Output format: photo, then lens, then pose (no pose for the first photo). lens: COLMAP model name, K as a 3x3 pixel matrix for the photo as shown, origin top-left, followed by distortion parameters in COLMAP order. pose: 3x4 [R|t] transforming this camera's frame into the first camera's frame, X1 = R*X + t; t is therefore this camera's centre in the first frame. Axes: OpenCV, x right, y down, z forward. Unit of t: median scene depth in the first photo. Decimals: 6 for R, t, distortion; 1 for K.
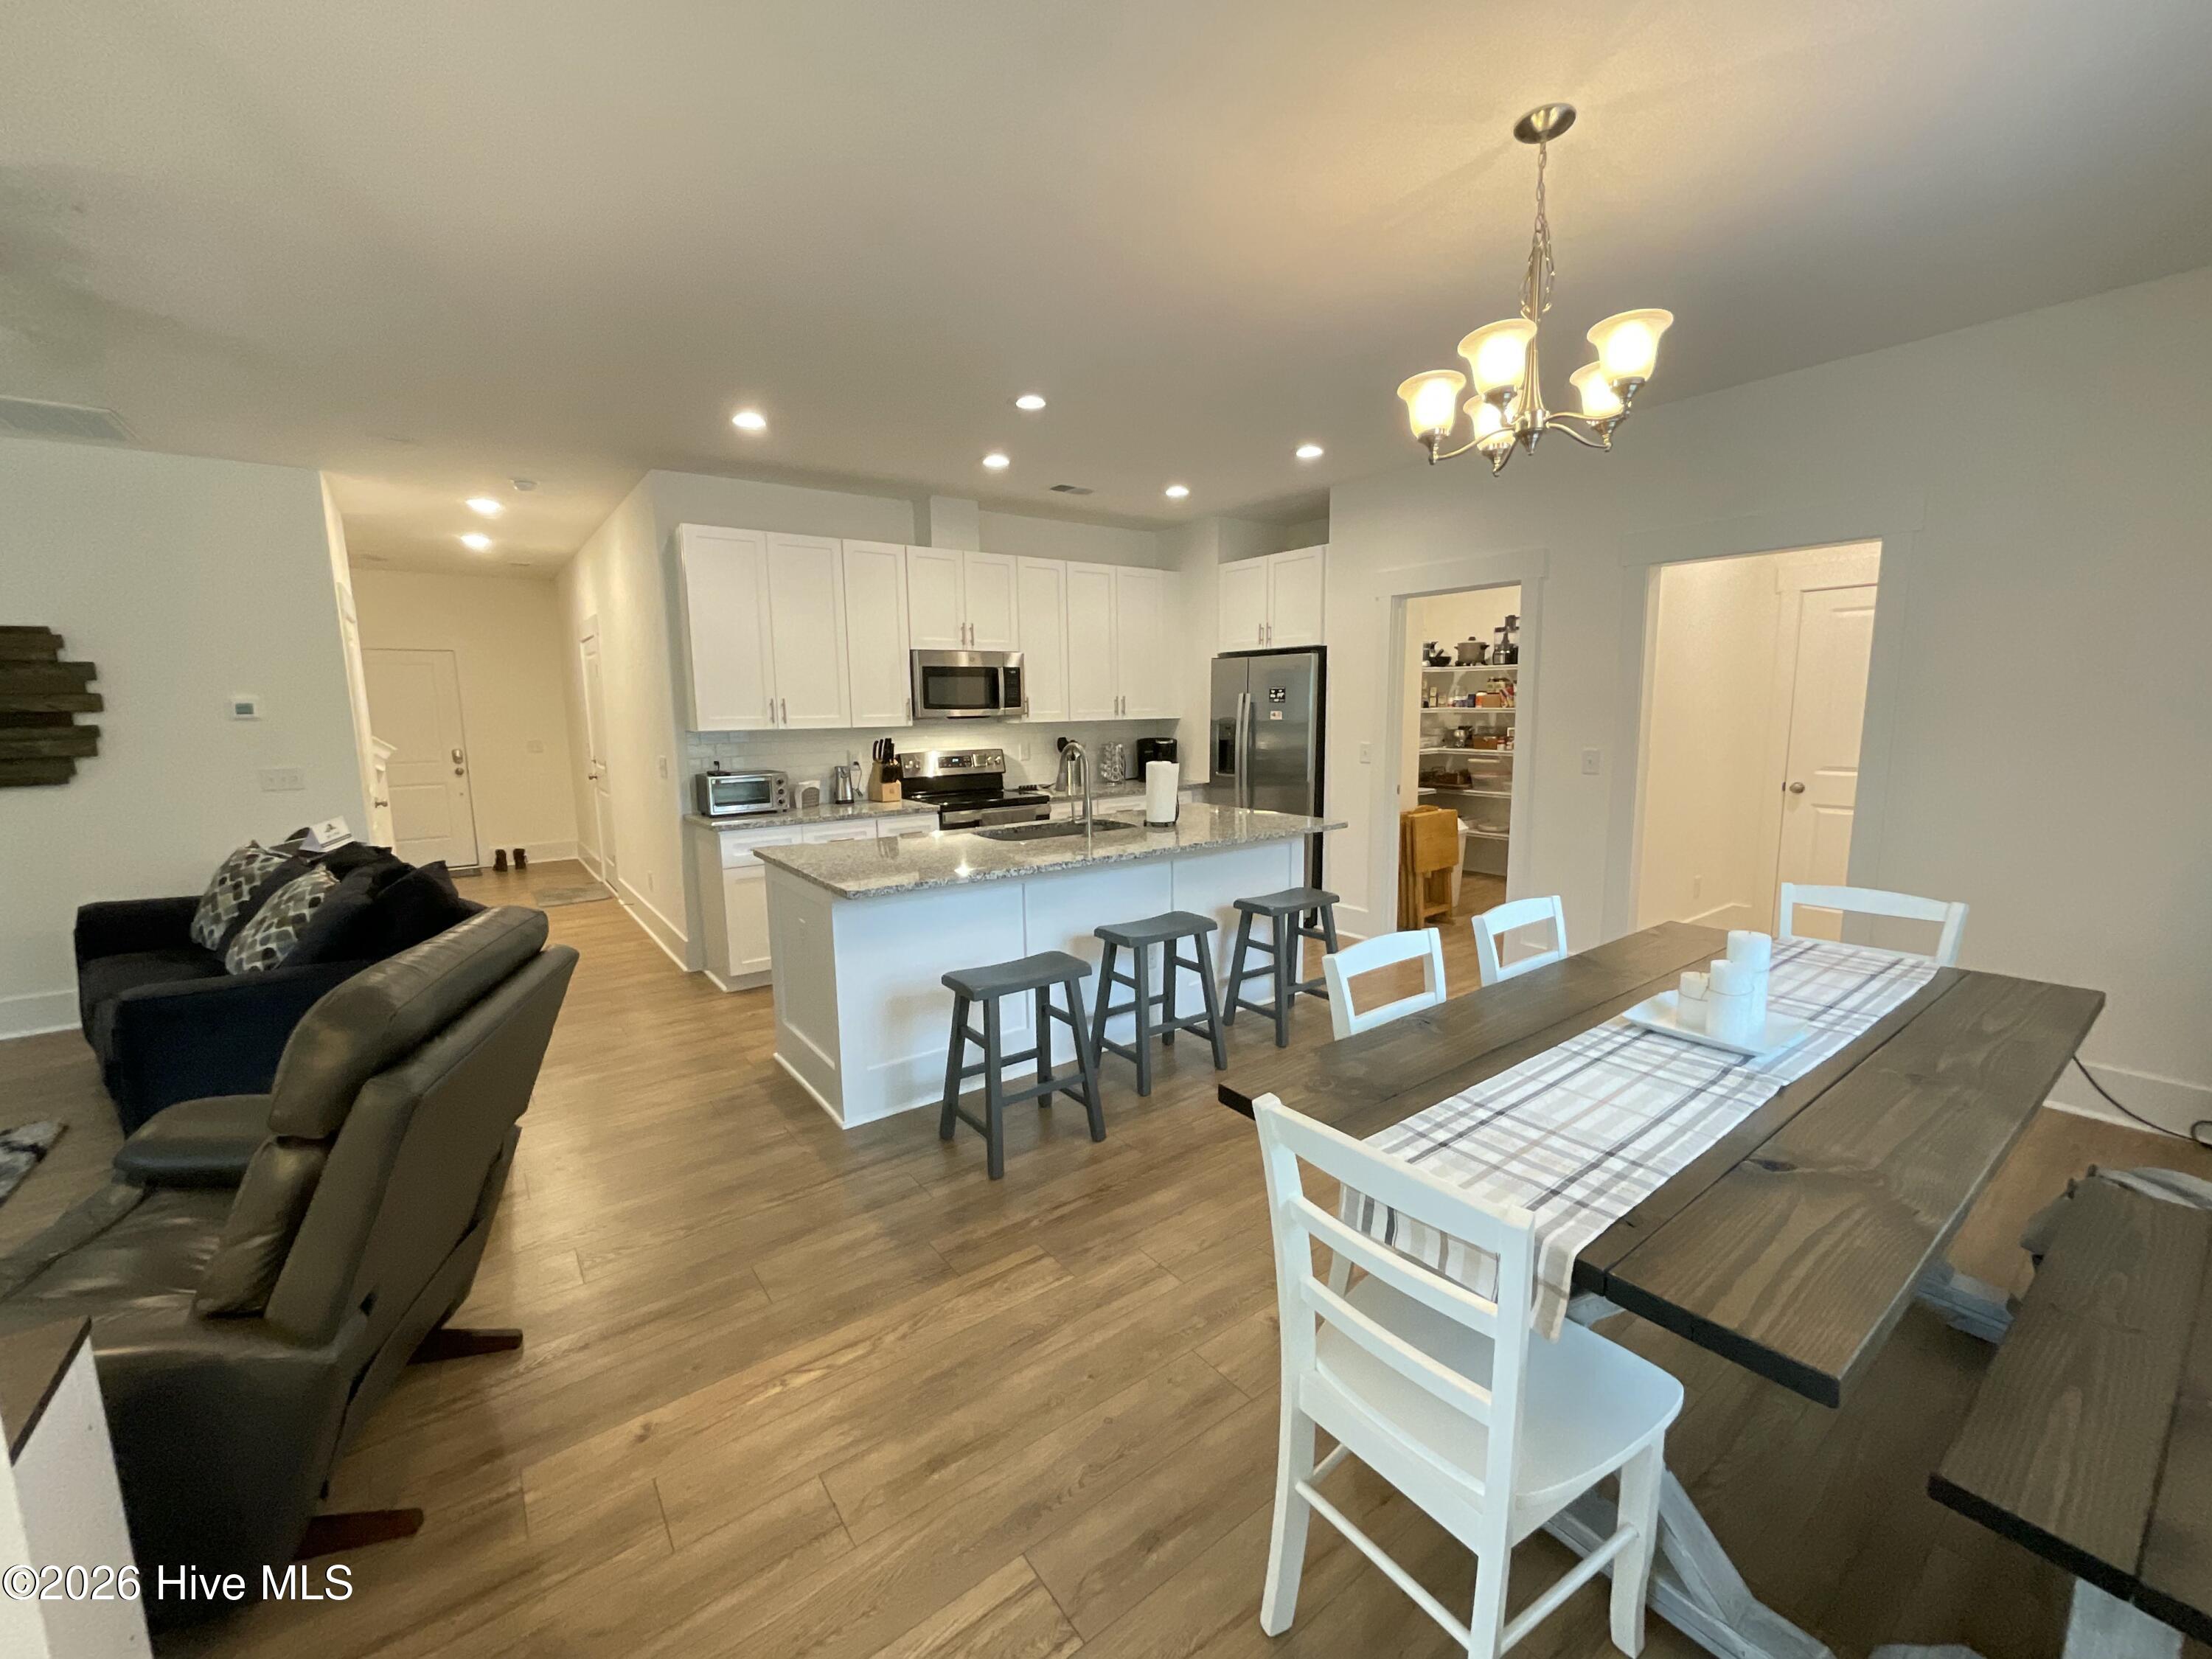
lens RADIAL K [[893.3, 0, 1104.2], [0, 893.3, 826.3], [0, 0, 1]] dist [0.000640, 0.000826]
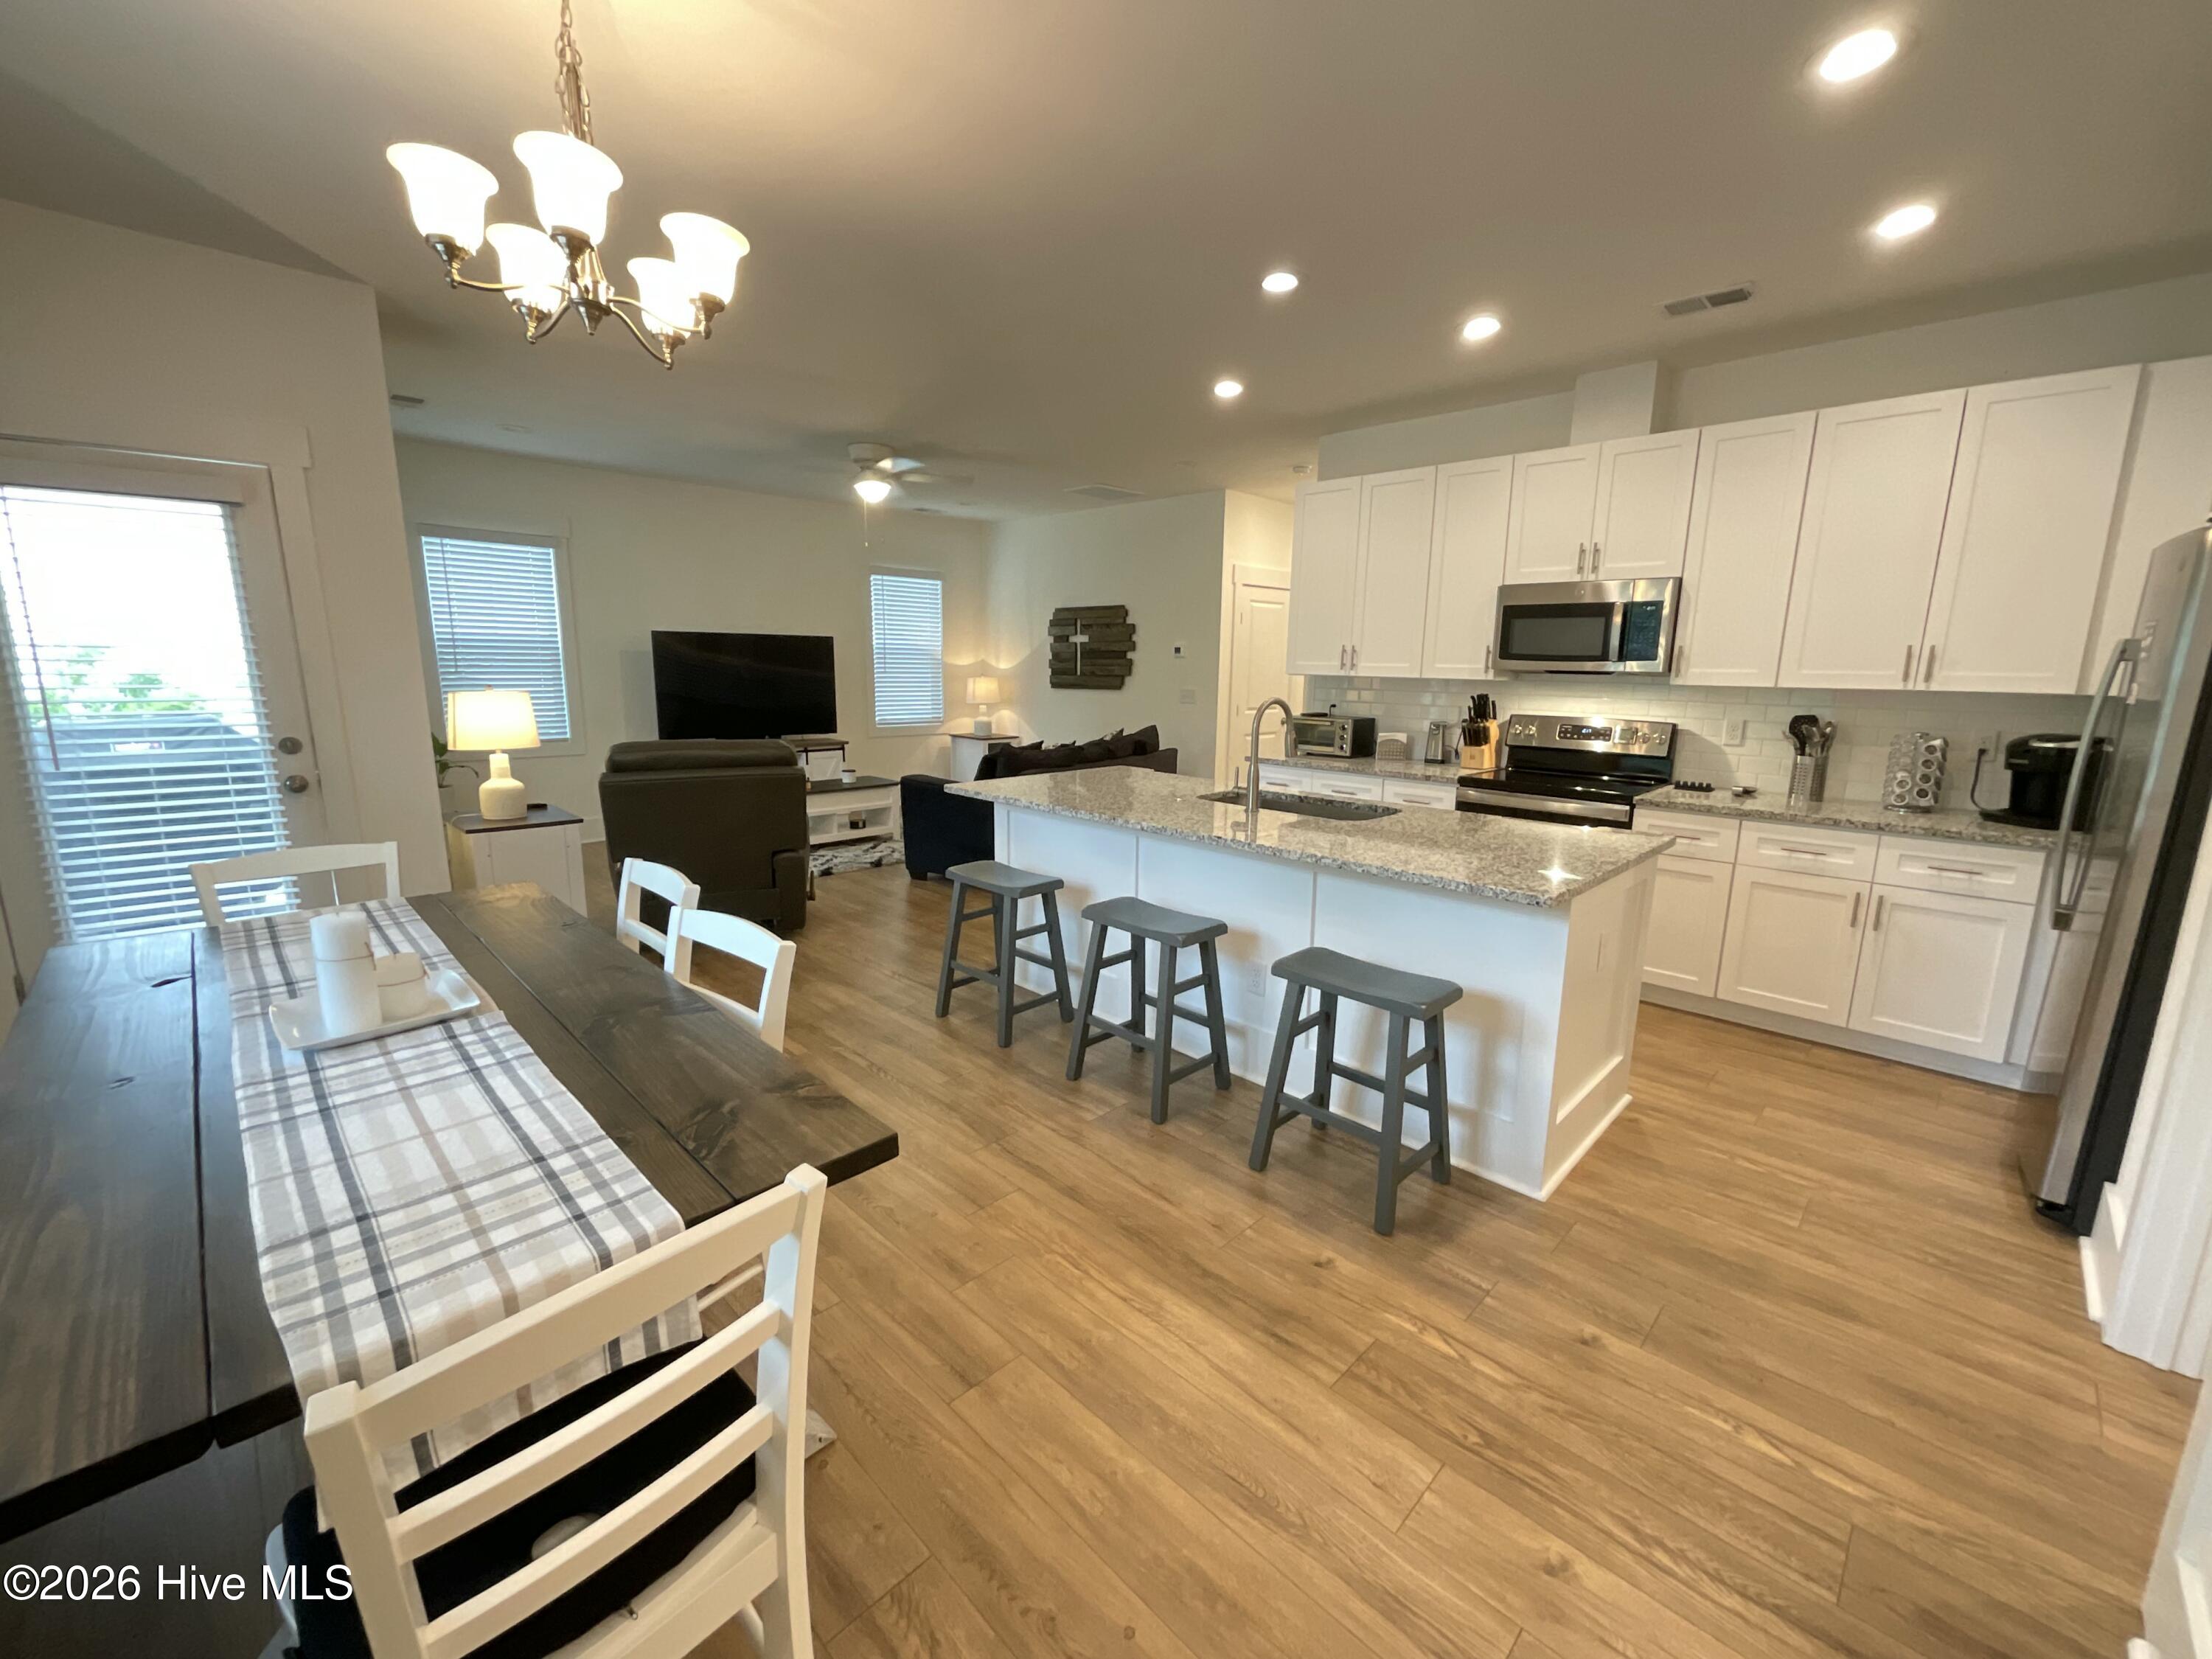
lens RADIAL K [[893.3, 0, 1108.9], [0, 893.3, 829.4], [0, 0, 1]] dist [0.000640, 0.000826]
pose [[0.155875, 0.201600, -0.966985, 0.526498], [-0.149159, 0.972529, 0.178712, -0.069876], [0.976450, 0.116378, 0.181664, 0.500367]]
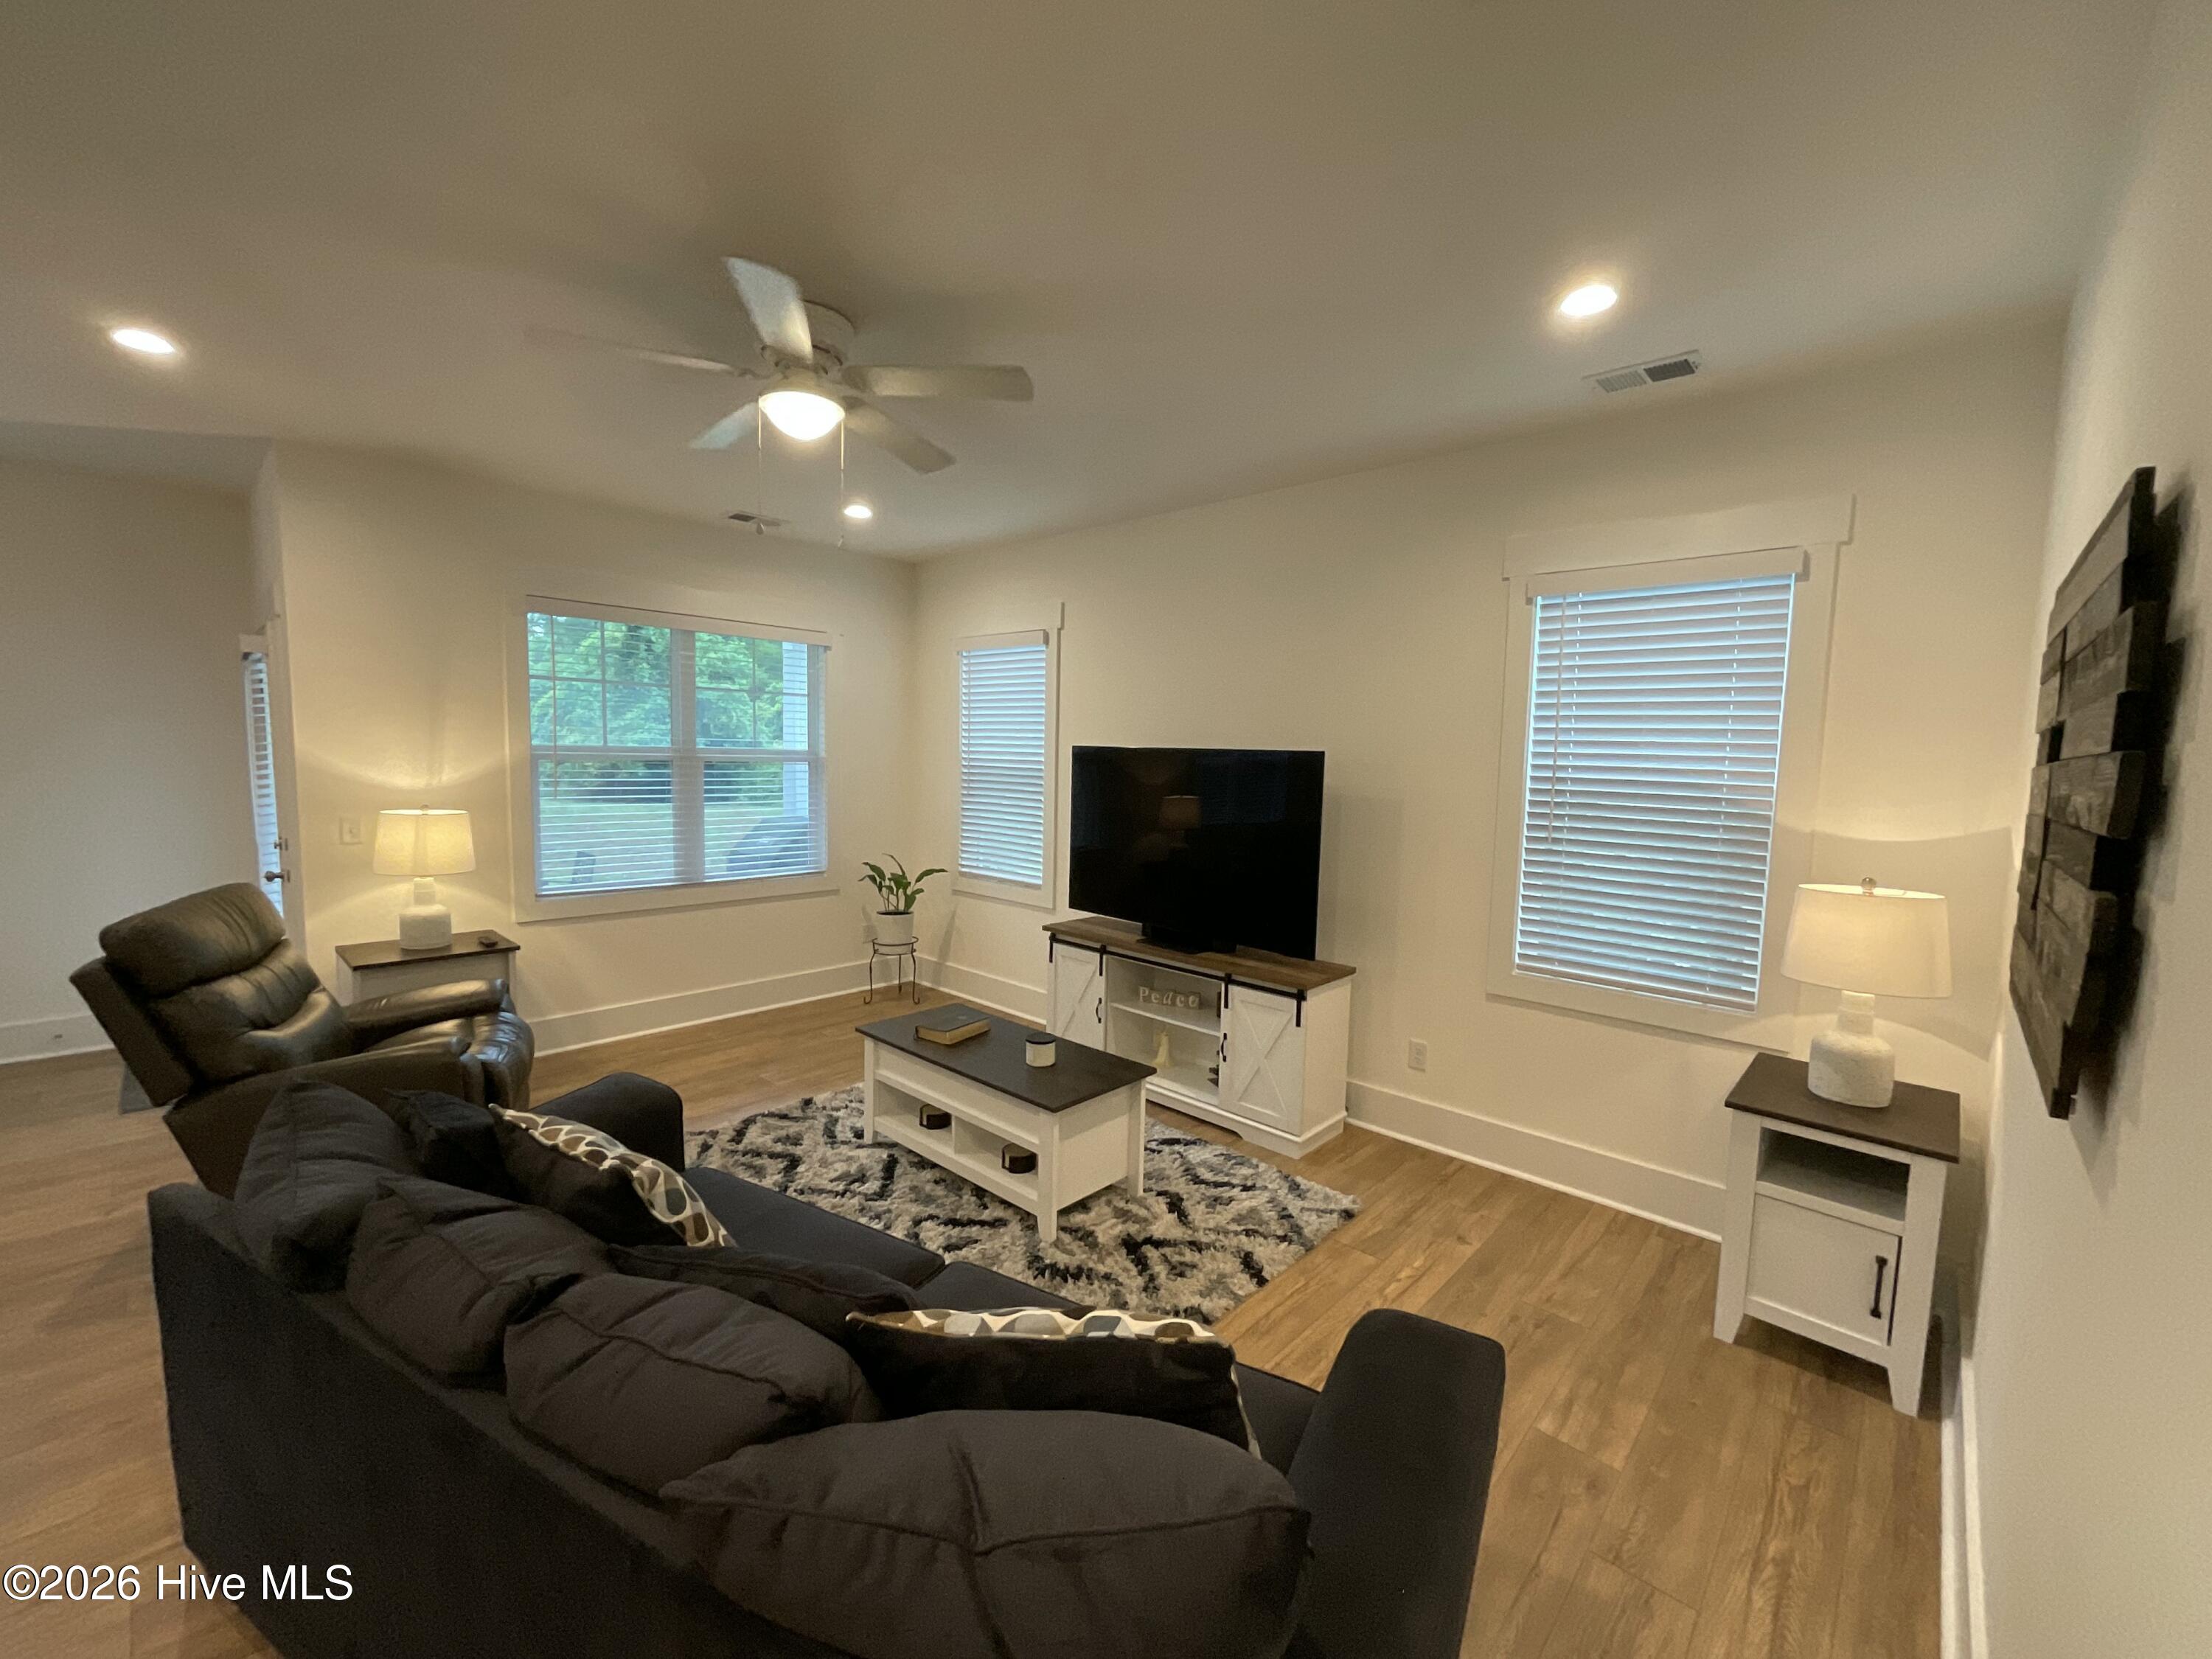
lens RADIAL K [[893.3, 0, 1117.9], [0, 893.3, 817.7], [0, 0, 1]] dist [0.000640, 0.000826]
pose [[-0.981833, 0.009738, -0.189497, -0.638877], [-0.031538, 0.976416, 0.213583, -0.132852], [0.187107, 0.215680, -0.958370, 0.875336]]
